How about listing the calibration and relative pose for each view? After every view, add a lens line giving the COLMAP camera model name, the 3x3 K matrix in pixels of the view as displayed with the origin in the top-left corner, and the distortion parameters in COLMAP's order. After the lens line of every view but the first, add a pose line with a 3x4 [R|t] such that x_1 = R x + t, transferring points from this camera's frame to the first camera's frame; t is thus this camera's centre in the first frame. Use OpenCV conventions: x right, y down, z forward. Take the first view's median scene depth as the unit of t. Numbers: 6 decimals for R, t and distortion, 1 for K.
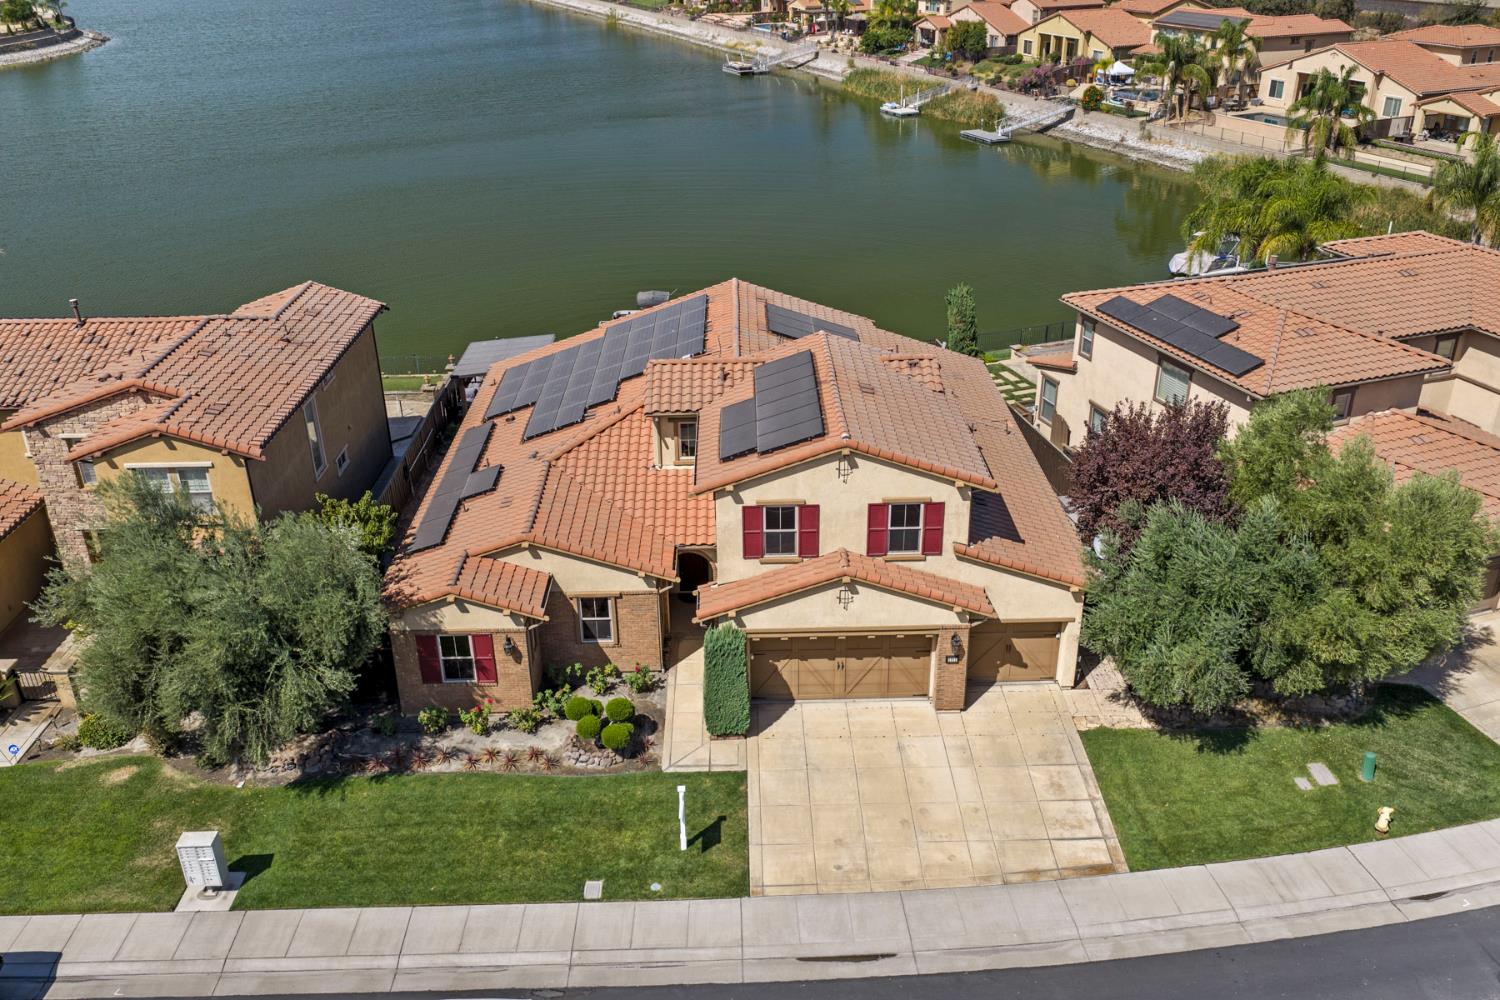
lens RADIAL K [[1240.0, 0, 755.3], [0, 1240.0, 506.1], [0, 0, 1]] dist [0.011298, -0.017178]
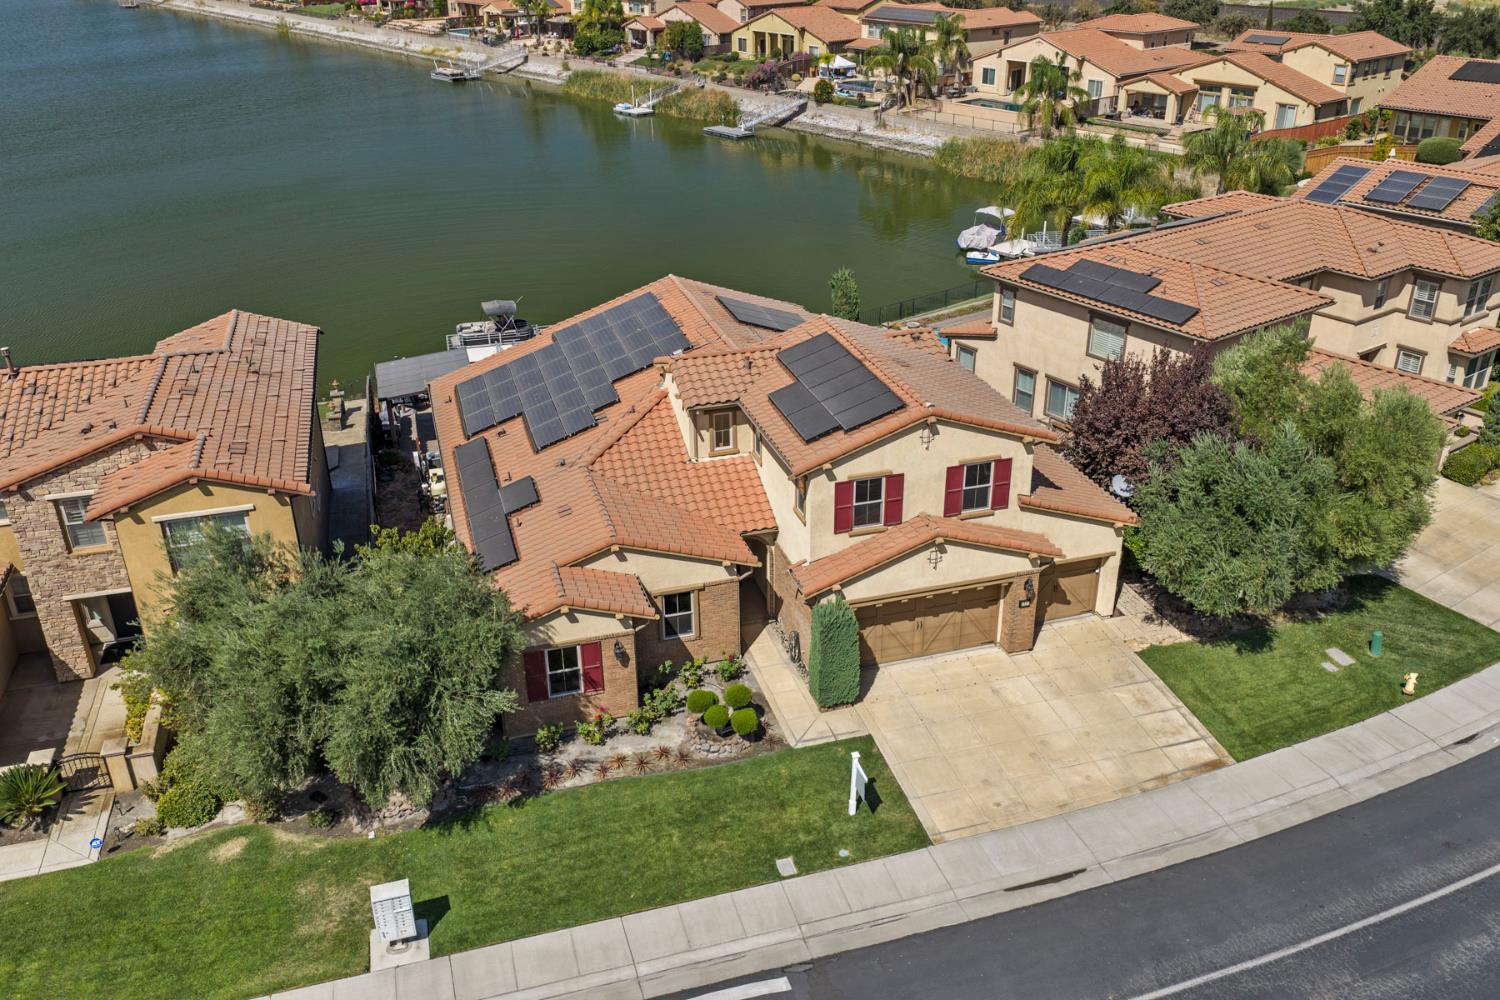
lens RADIAL K [[1240.0, 0, 754.3], [0, 1240.0, 505.1], [0, 0, 1]] dist [0.011298, -0.017178]
pose [[0.963426, -0.117124, 0.241024, -0.318010], [0.117761, 0.992972, 0.011812, -0.001647], [-0.240714, 0.017003, 0.970447, 0.008442]]
